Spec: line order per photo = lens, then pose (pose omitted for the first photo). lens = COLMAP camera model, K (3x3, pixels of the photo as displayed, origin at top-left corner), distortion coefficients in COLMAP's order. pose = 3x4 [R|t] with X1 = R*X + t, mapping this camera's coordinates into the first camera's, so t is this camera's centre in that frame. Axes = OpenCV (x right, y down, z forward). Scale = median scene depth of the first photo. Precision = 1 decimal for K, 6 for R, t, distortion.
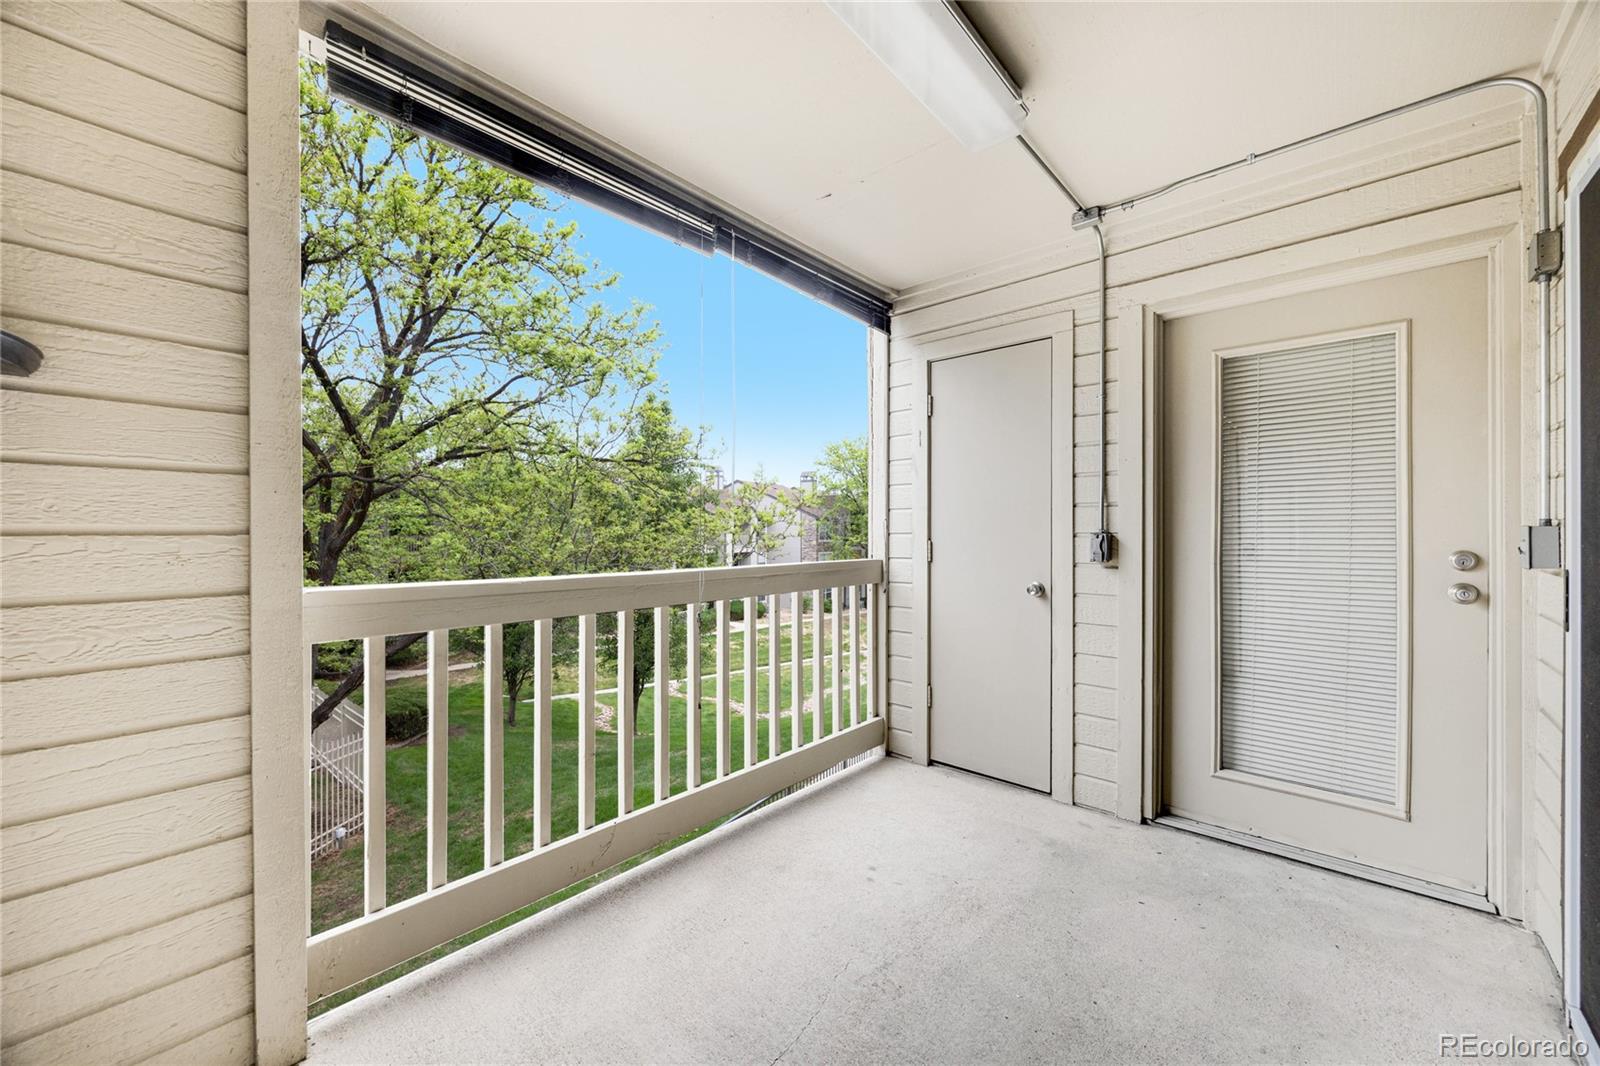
lens RADIAL K [[614.0, 0, 799.4], [0, 614.0, 528.1], [0, 0, 1]] dist [0.002390, 0.000023]
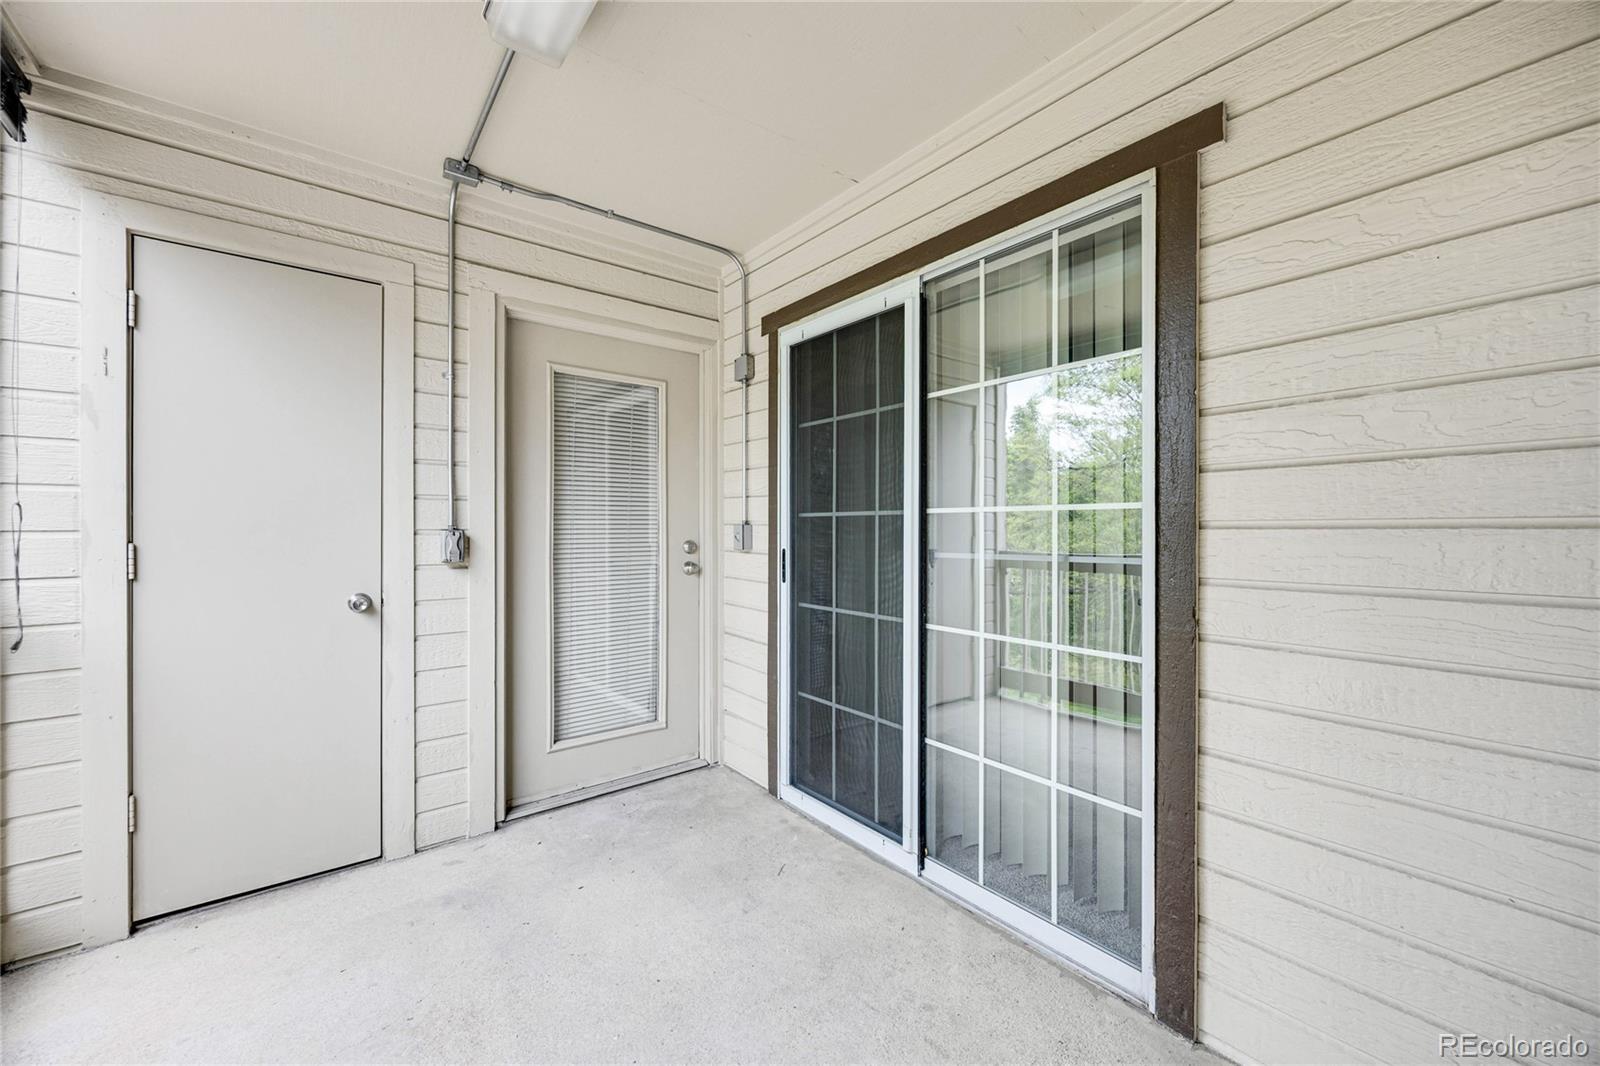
lens RADIAL K [[614.0, 0, 799.4], [0, 614.0, 528.1], [0, 0, 1]] dist [0.002390, 0.000023]
pose [[0.181189, 0.000323, 0.983448, -0.307389], [-0.005613, 0.999984, 0.000705, 0.002226], [-0.983432, -0.005648, 0.181188, 0.357043]]
